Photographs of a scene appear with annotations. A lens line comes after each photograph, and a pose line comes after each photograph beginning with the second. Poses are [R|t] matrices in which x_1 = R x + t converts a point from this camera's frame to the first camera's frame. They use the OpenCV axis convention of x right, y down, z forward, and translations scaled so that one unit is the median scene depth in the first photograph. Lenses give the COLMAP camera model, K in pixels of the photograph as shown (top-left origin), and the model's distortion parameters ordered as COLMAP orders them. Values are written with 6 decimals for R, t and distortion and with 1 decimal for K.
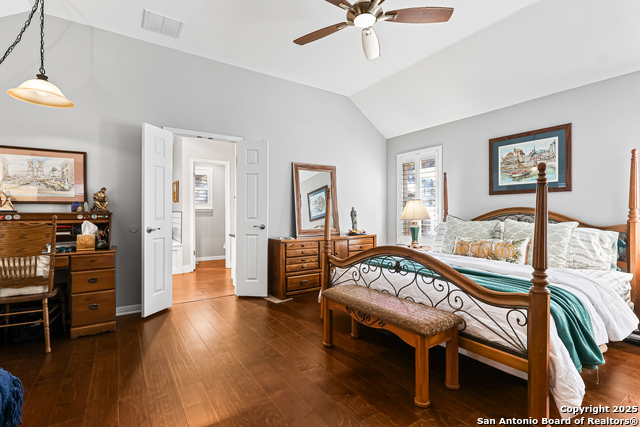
lens RADIAL K [[298.0, 0, 317.1], [0, 298.0, 212.8], [0, 0, 1]] dist [-0.007799, 0.002022]
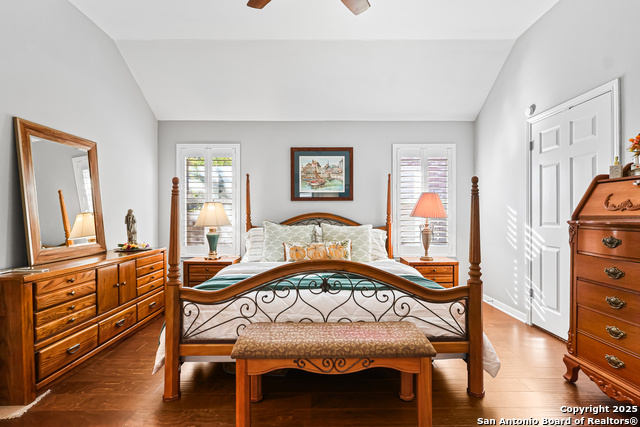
lens RADIAL K [[298.0, 0, 319.6], [0, 298.0, 218.7], [0, 0, 1]] dist [-0.007799, 0.002022]
pose [[0.546828, -0.005367, 0.837228, -0.288752], [0.002166, 0.999985, 0.004996, -0.001756], [-0.837242, -0.000919, 0.546831, 0.400477]]
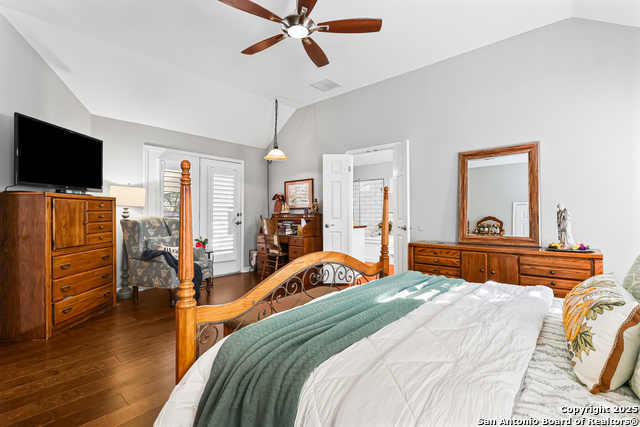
lens RADIAL K [[298.0, 0, 321.3], [0, 298.0, 212.7], [0, 0, 1]] dist [-0.007799, 0.002022]
pose [[0.259931, -0.002874, -0.965623, 0.804584], [0.001730, 0.999995, -0.002511, -0.002417], [0.965626, -0.001018, 0.259935, 0.548164]]
